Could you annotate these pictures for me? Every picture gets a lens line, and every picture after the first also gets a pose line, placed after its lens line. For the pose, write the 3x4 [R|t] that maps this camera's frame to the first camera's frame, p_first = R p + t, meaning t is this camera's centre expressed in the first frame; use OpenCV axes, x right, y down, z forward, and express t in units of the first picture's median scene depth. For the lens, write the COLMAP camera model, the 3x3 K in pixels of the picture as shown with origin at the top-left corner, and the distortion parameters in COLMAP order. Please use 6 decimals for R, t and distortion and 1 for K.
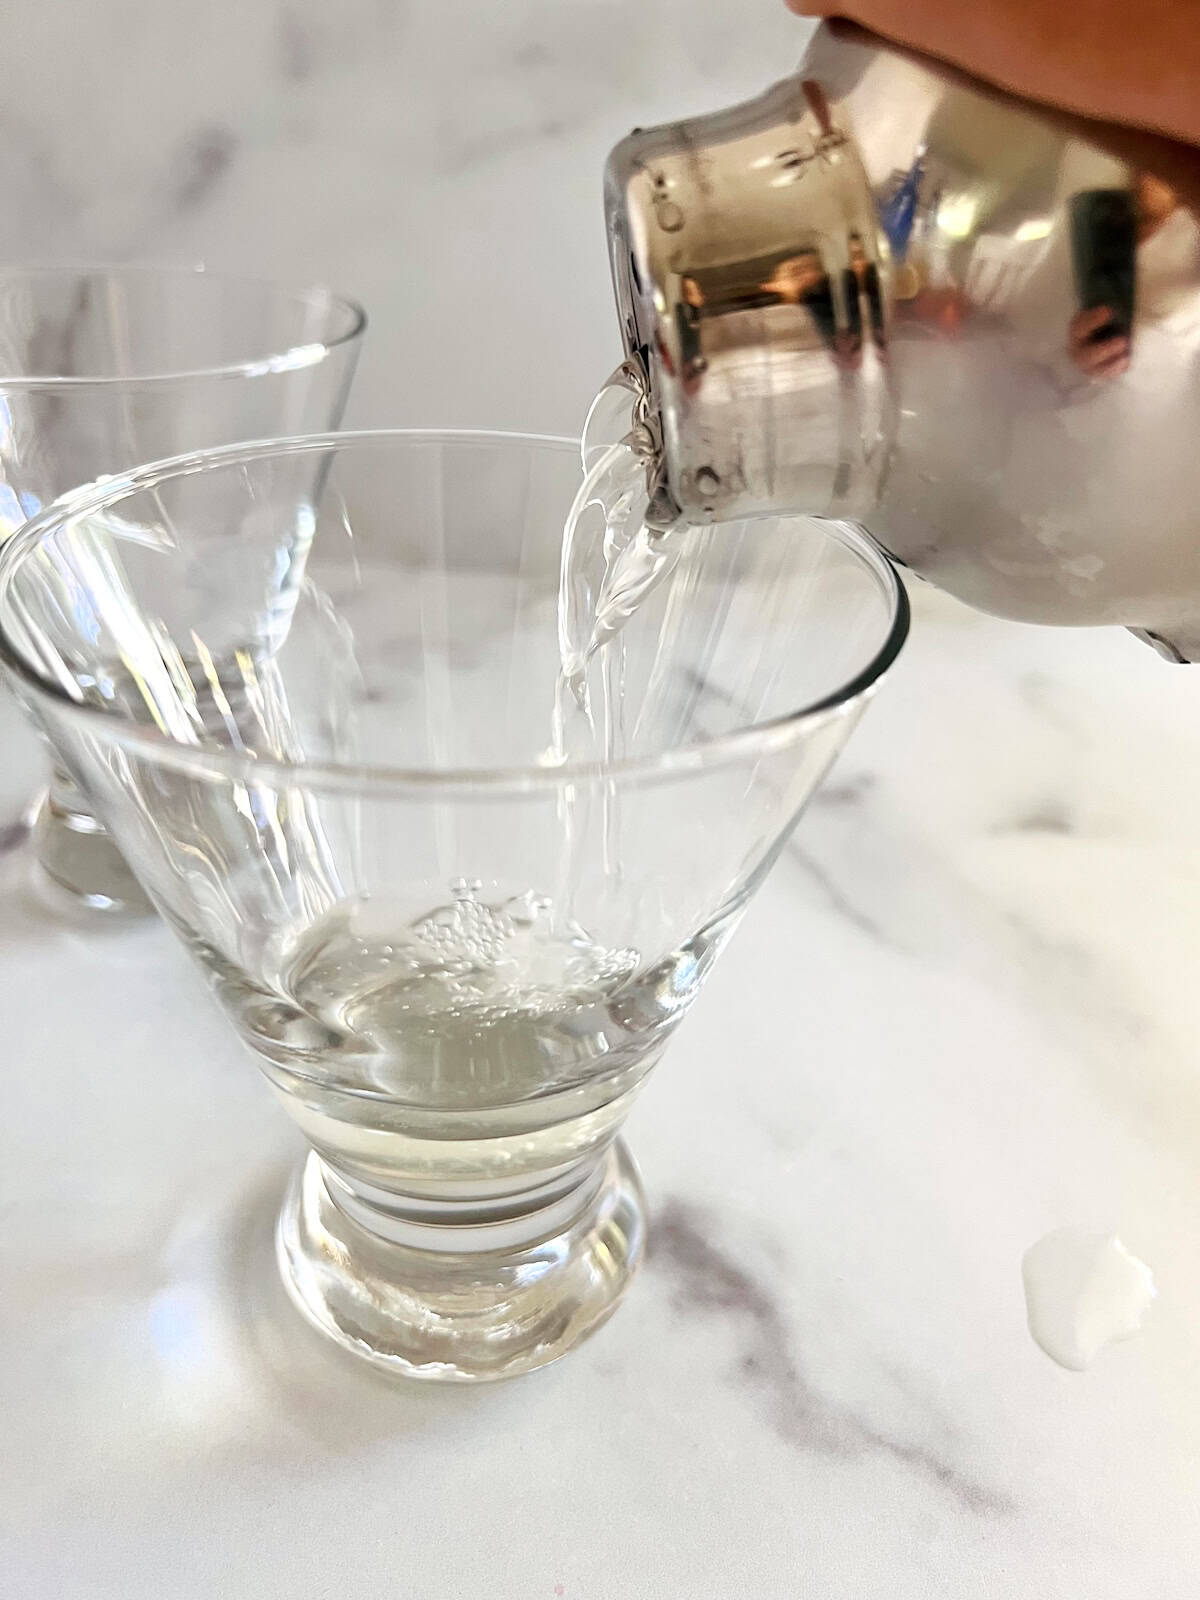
lens RADIAL K [[1198.2, 0, 587.5], [0, 1198.2, 811.6], [0, 0, 1]] dist [0.038989, -0.058316]
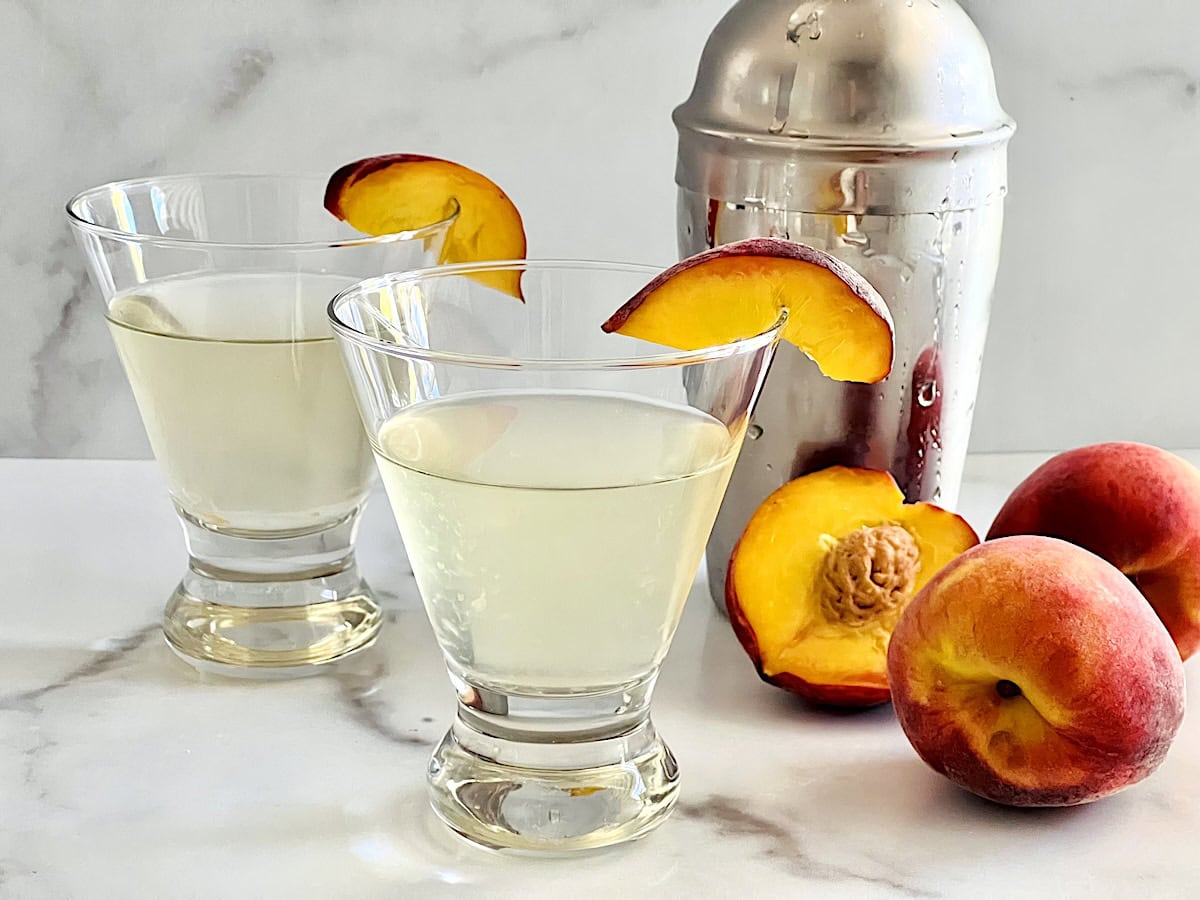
lens RADIAL K [[2656.9, 0, 599.8], [0, 2656.9, 448.2], [0, 0, 1]] dist [0.146992, 0.000000]
pose [[0.998730, -0.049505, 0.009322, -0.077957], [0.050102, 0.956900, -0.286065, 0.886536], [0.005241, 0.286169, 0.958165, -2.209601]]
